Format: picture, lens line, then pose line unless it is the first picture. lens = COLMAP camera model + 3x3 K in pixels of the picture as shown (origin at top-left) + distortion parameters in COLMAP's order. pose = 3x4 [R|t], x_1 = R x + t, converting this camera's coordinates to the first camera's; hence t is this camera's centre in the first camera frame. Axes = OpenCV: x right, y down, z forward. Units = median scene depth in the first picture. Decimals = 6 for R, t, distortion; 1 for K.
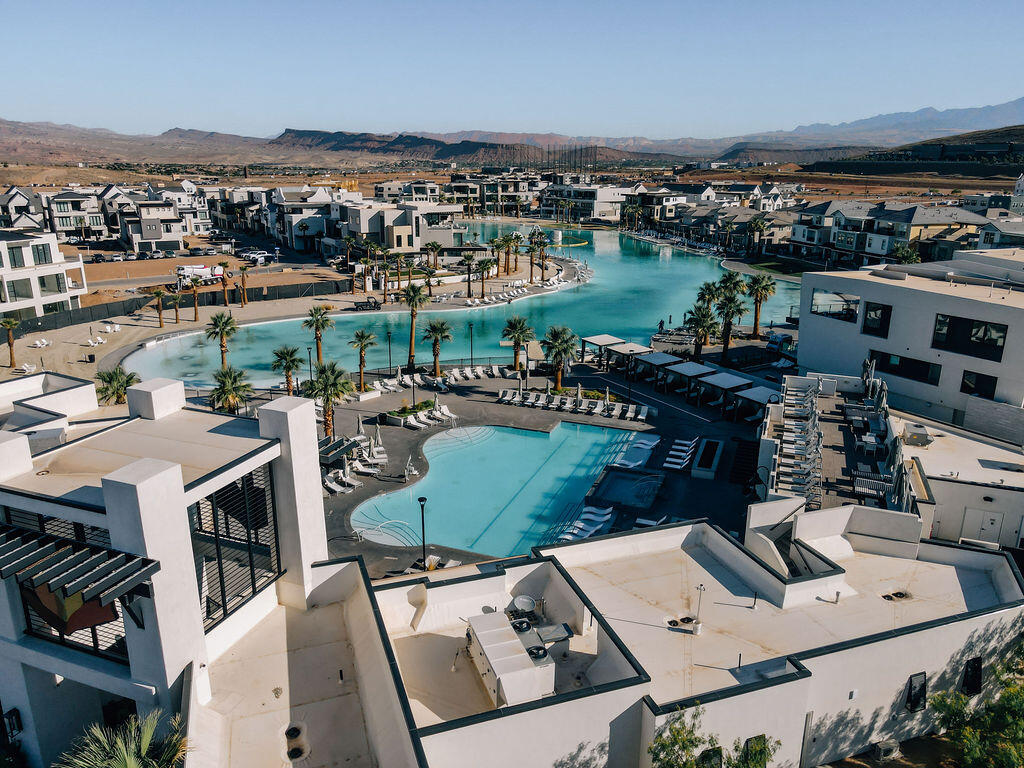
lens RADIAL K [[747.9, 0, 510.9], [0, 747.9, 384.9], [0, 0, 1]] dist [0.021936, 0.004015]
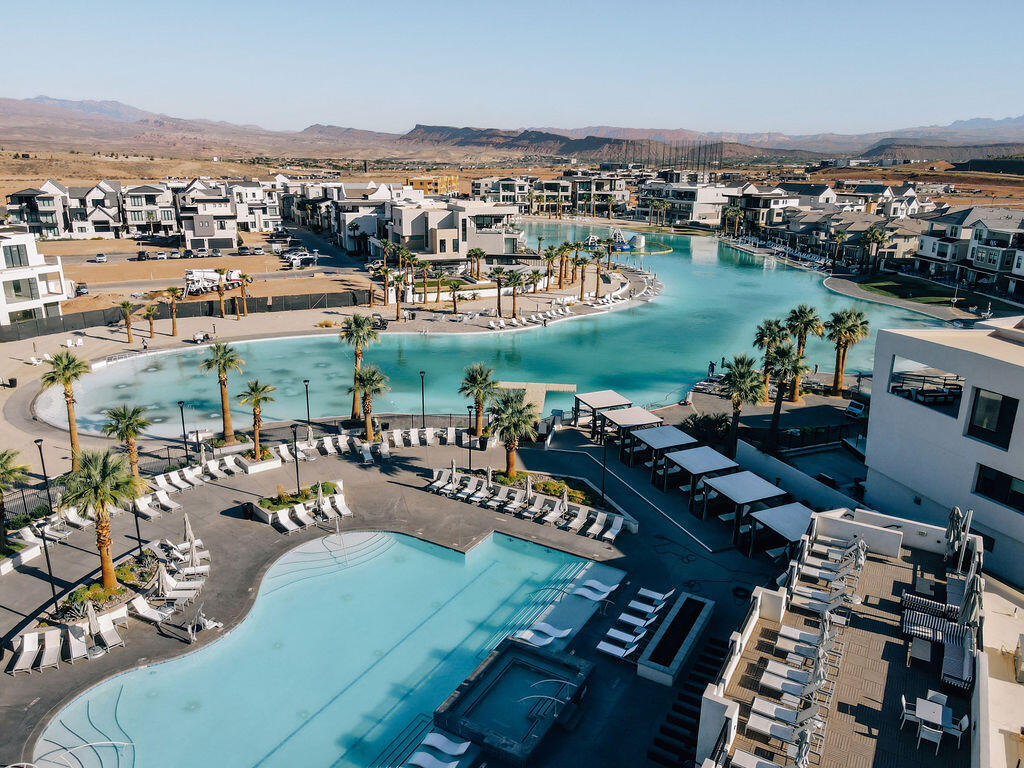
lens RADIAL K [[747.9, 0, 512.7], [0, 747.9, 384.6], [0, 0, 1]] dist [0.021936, 0.004015]
pose [[0.987391, 0.052852, -0.149214, 0.085979], [-0.052125, 0.998602, 0.008780, -0.044935], [0.149469, -0.000892, 0.988766, 0.148570]]
